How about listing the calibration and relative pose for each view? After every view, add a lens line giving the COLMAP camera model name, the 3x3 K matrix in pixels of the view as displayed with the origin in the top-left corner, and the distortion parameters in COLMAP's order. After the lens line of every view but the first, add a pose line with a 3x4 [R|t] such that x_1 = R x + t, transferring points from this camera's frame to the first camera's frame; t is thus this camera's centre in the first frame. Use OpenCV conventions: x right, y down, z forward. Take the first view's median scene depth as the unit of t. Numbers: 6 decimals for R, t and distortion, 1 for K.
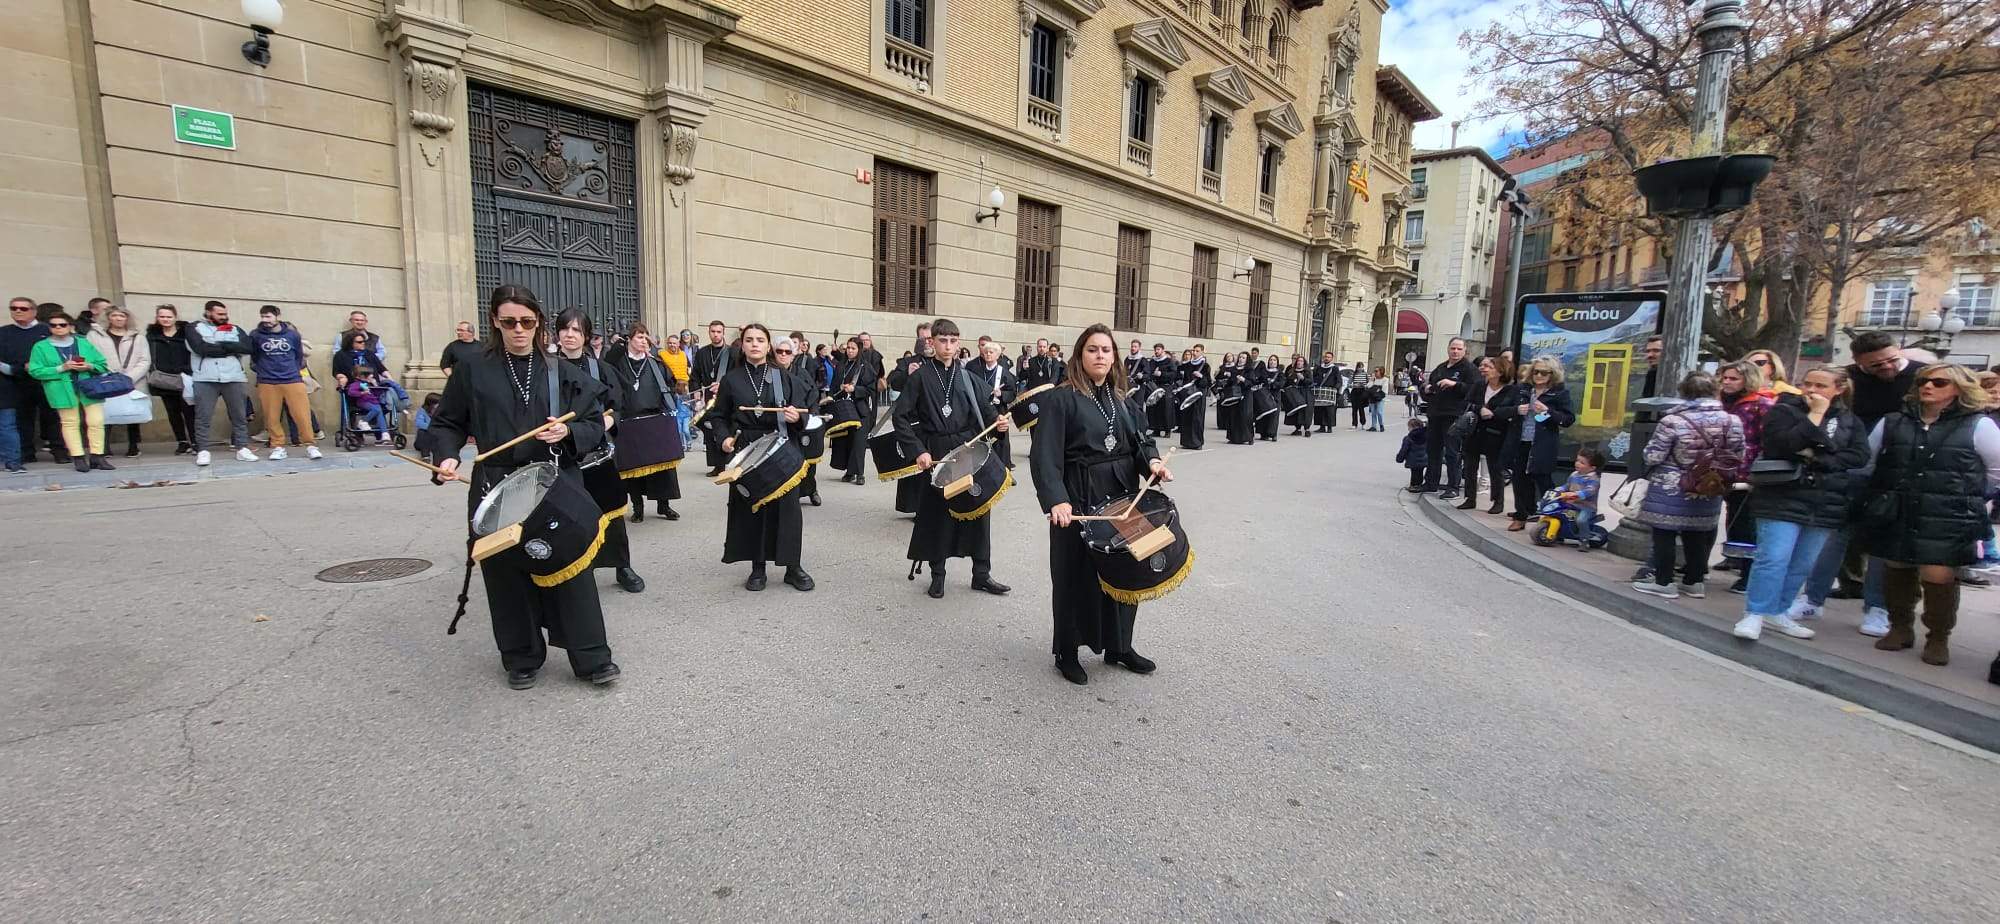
lens RADIAL K [[789.8, 0, 978.7], [0, 789.8, 465.9], [0, 0, 1]] dist [0.001213, 0.001006]
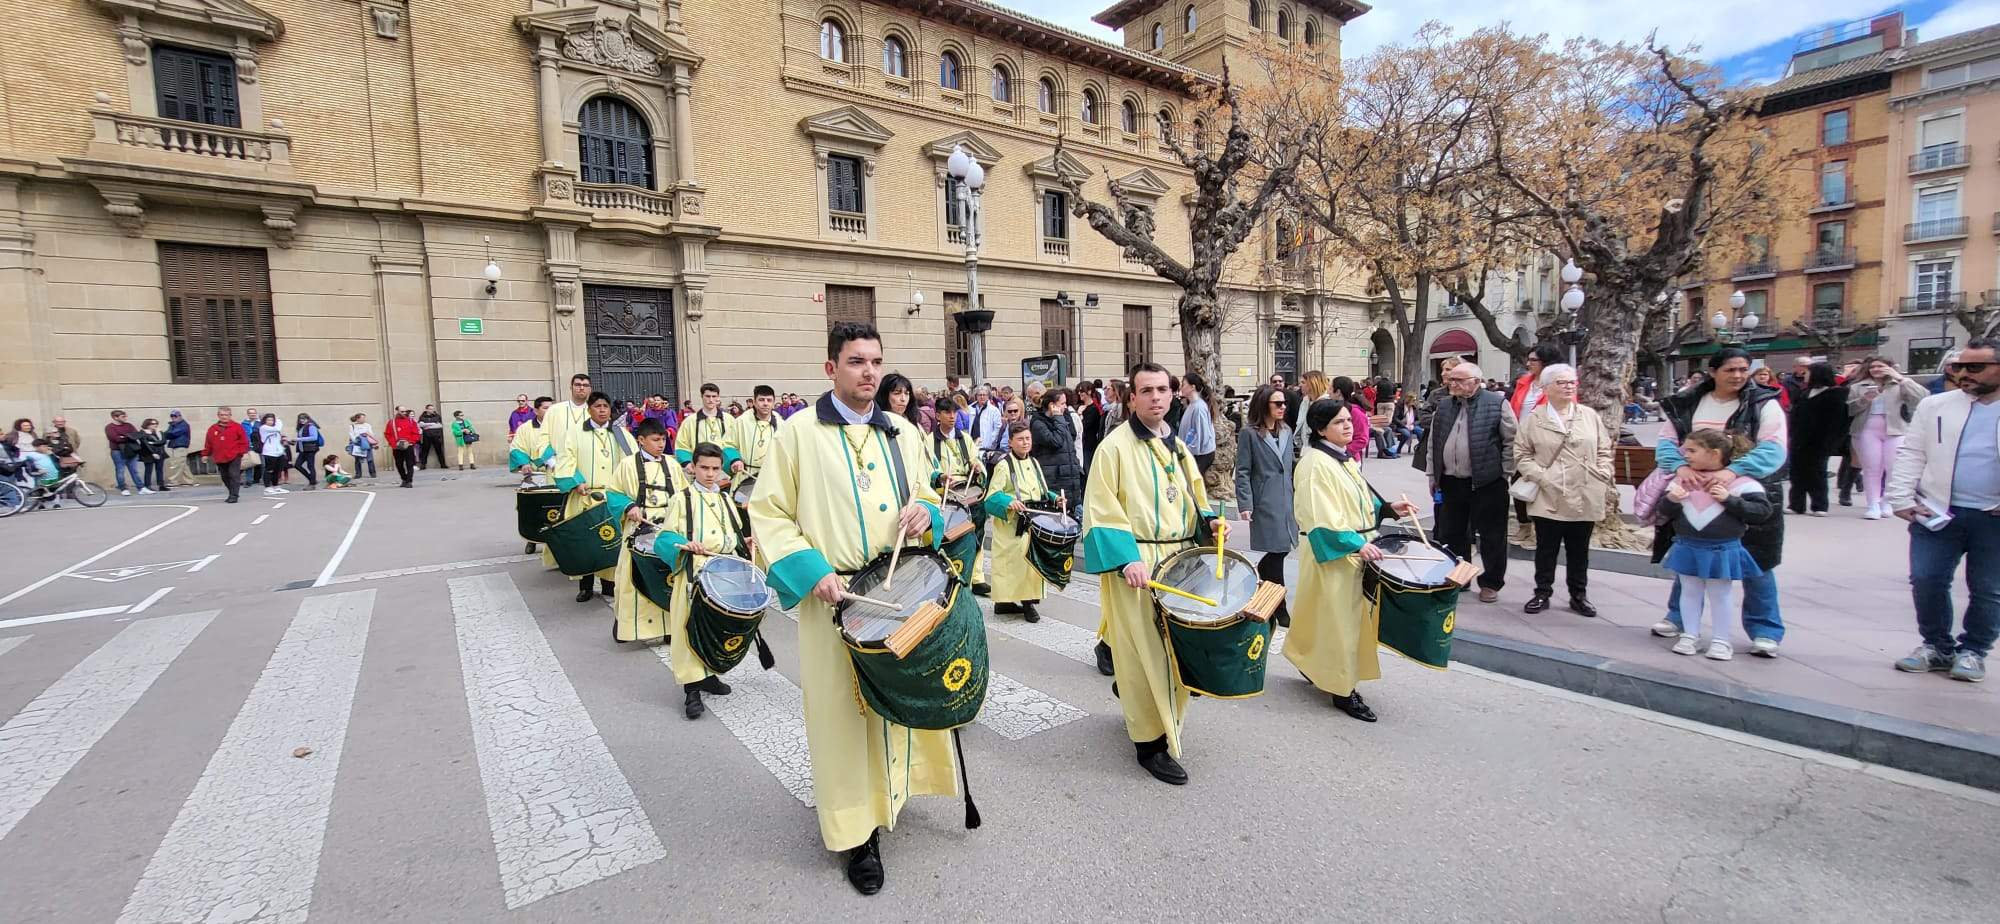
lens RADIAL K [[789.8, 0, 977.1], [0, 789.8, 463.3], [0, 0, 1]] dist [0.001213, 0.001006]
pose [[0.976264, -0.049979, -0.210739, 0.485471], [0.036028, 0.996929, -0.069529, 0.092251], [0.213567, 0.060286, 0.975067, -0.474476]]
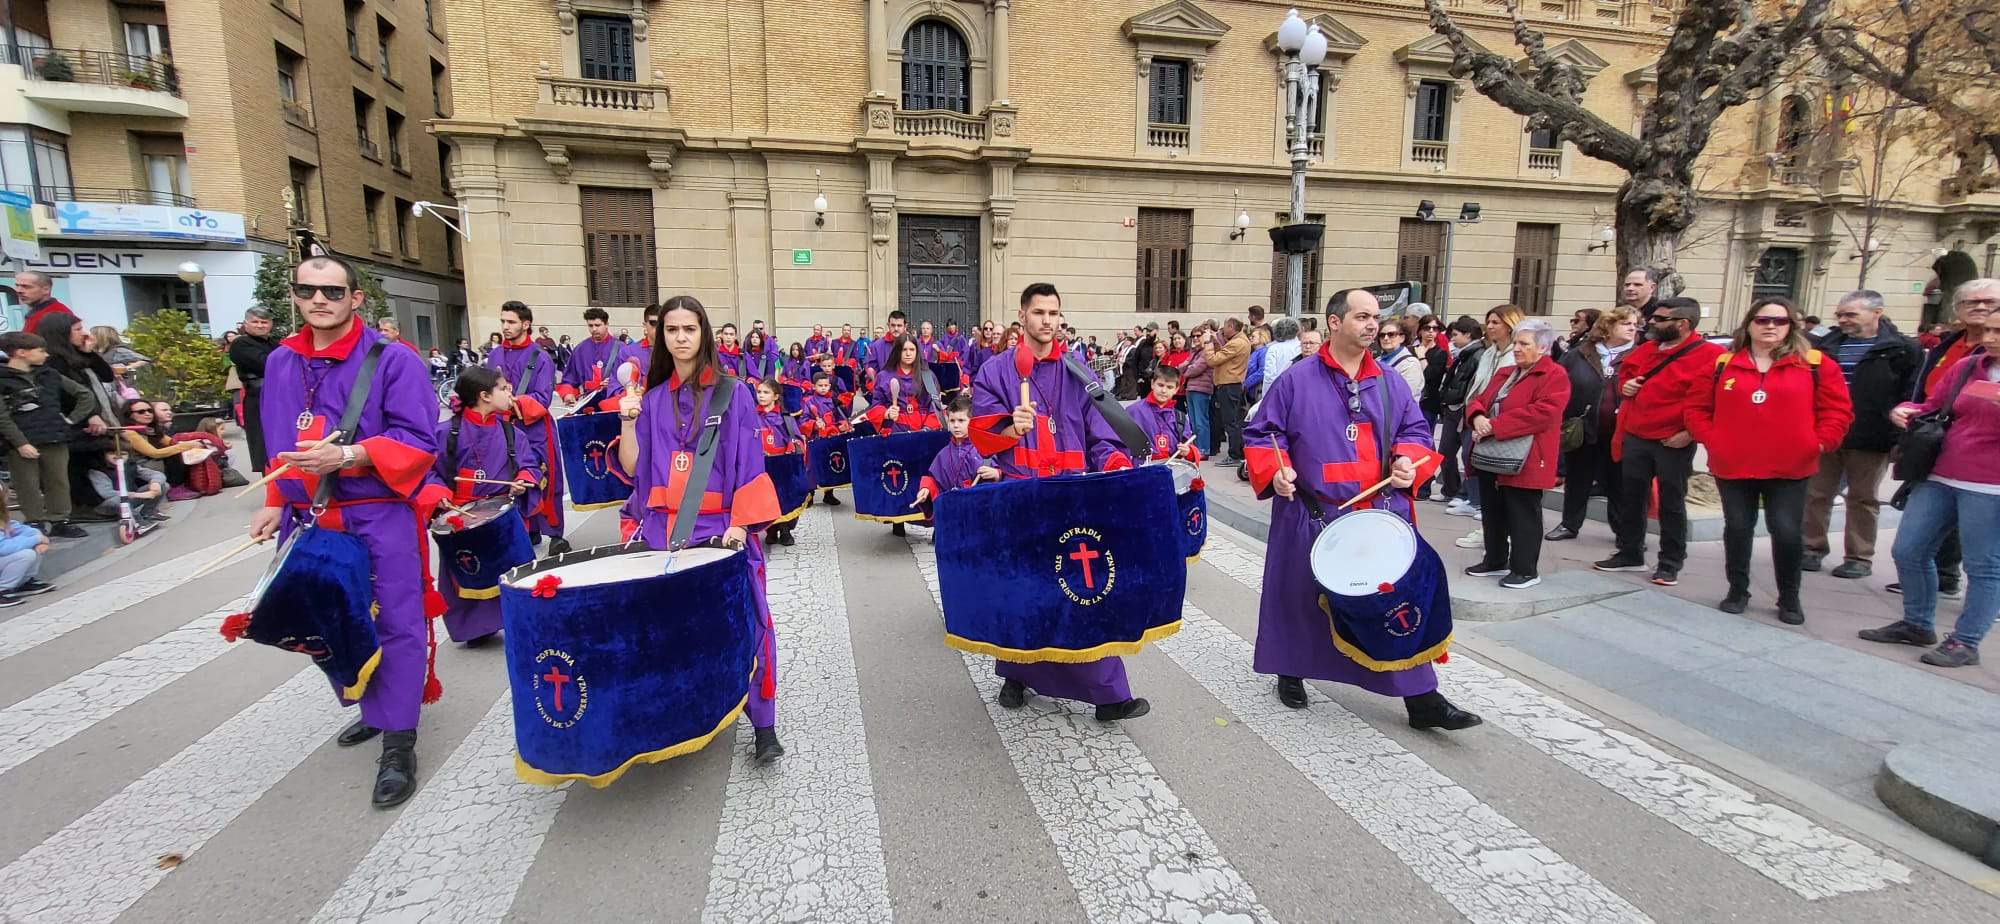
lens RADIAL K [[789.8, 0, 984.6], [0, 789.8, 465.6], [0, 0, 1]] dist [0.001213, 0.001006]
pose [[0.824118, 0.050206, -0.564189, 0.484147], [-0.050000, 0.998624, 0.015830, 0.079414], [0.564207, 0.015164, 0.825494, -0.369123]]
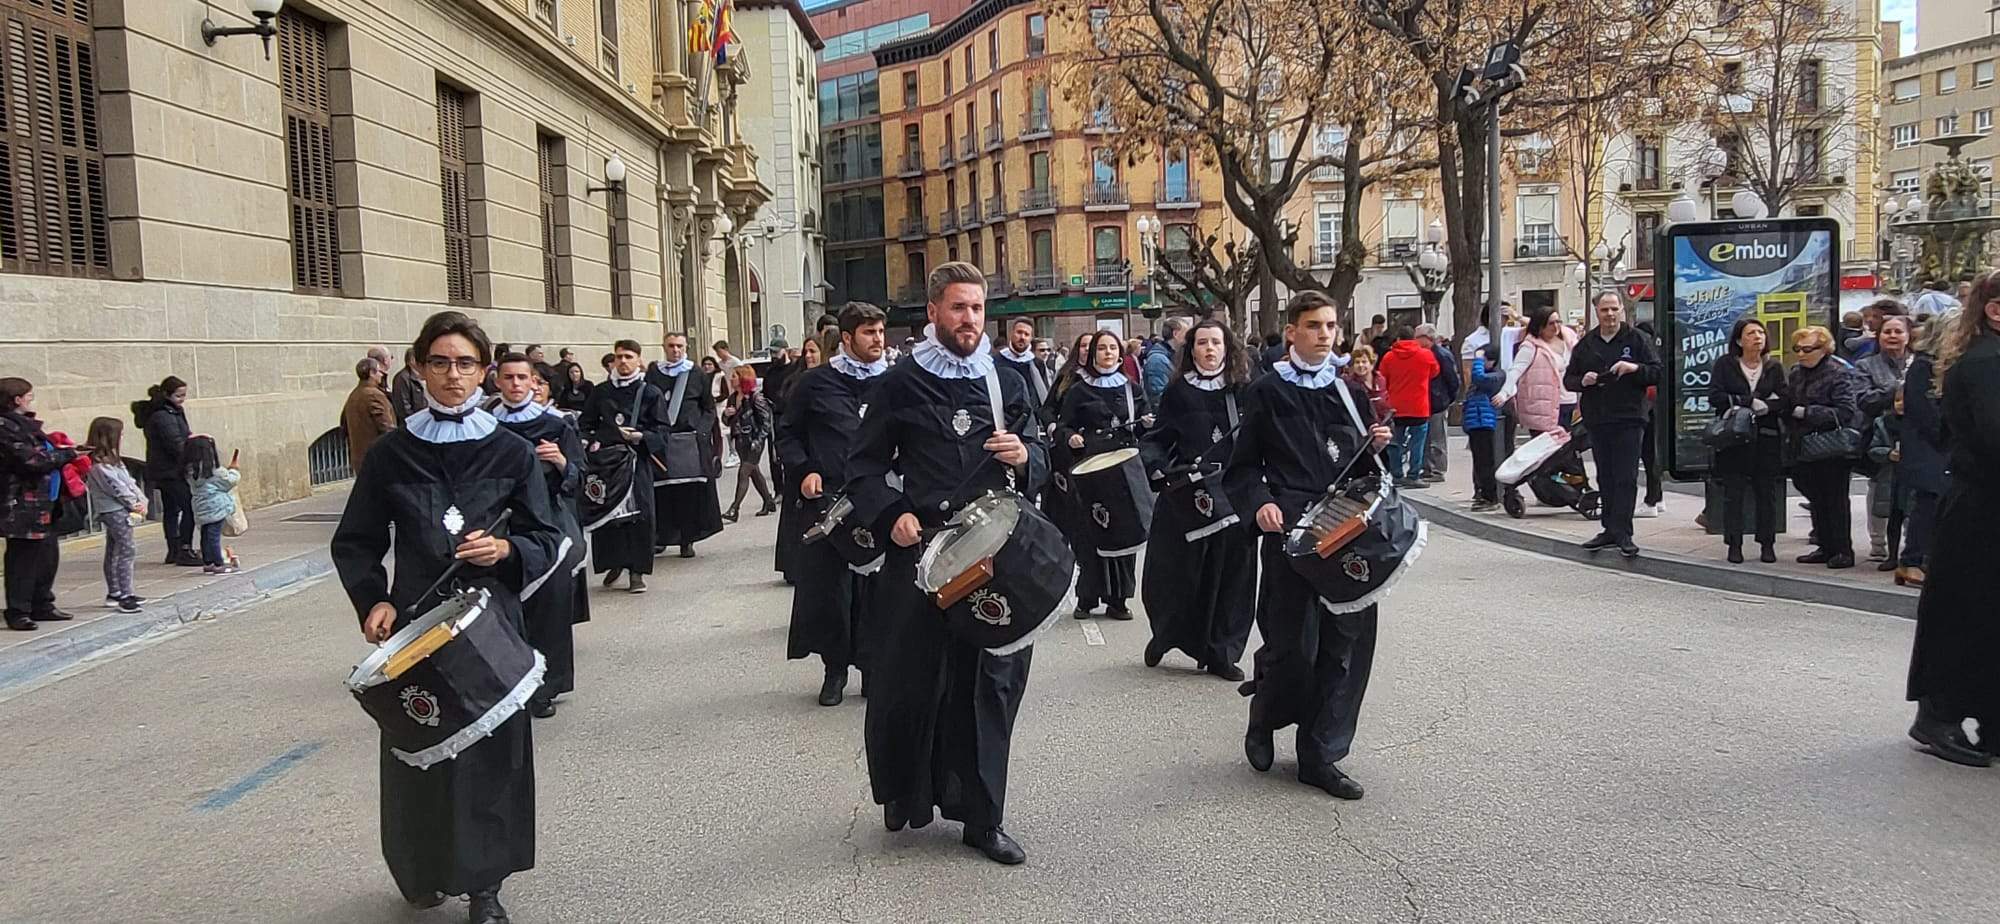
lens RADIAL K [[1499.3, 0, 997.7], [0, 1499.3, 450.6], [0, 0, 1]] dist [0.010458, 0.017618]
pose [[0.713640, -0.104142, 0.692728, -0.296039], [0.151047, 0.988502, -0.006998, -0.052037], [-0.684034, 0.109628, 0.721165, 0.247124]]
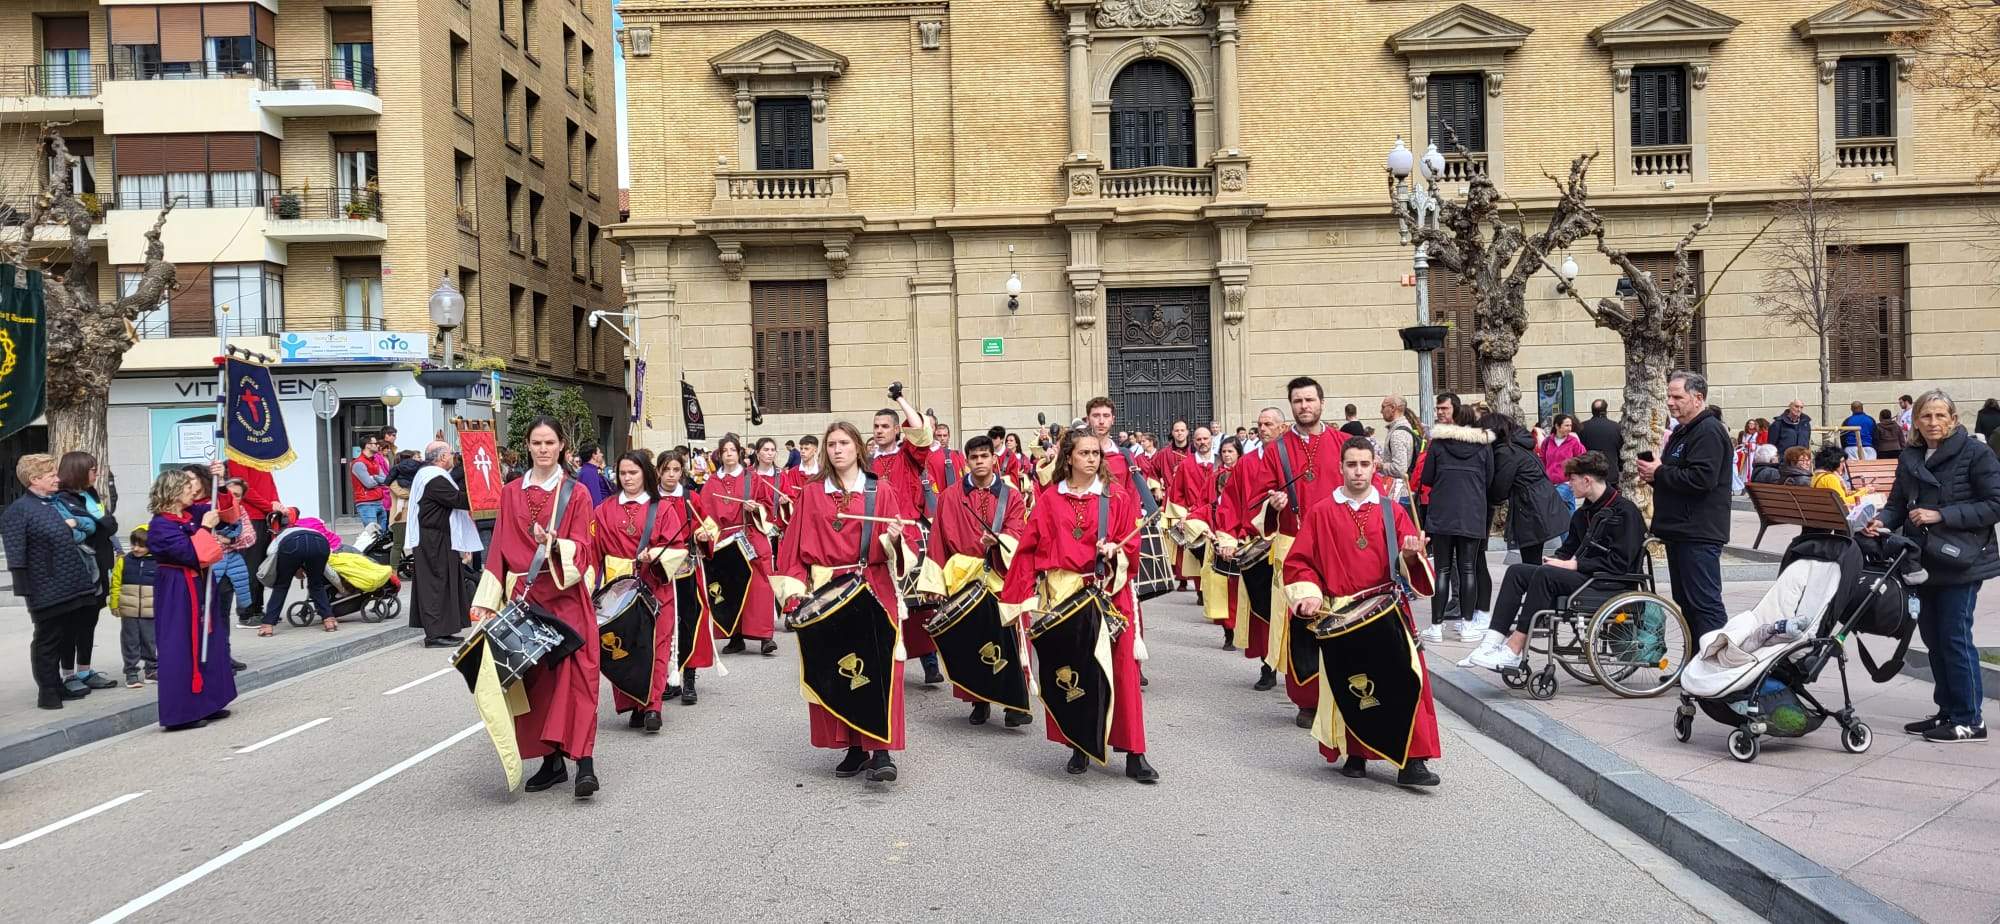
lens RADIAL K [[1553.0, 0, 1023.6], [0, 1553.0, 470.8], [0, 0, 1]] dist [0.043745, 0.002446]
pose [[0.673255, -0.046348, -0.737957, 1.109198], [-0.050857, 0.992767, -0.108750, 0.176071], [0.737660, 0.110747, 0.666028, -0.864266]]
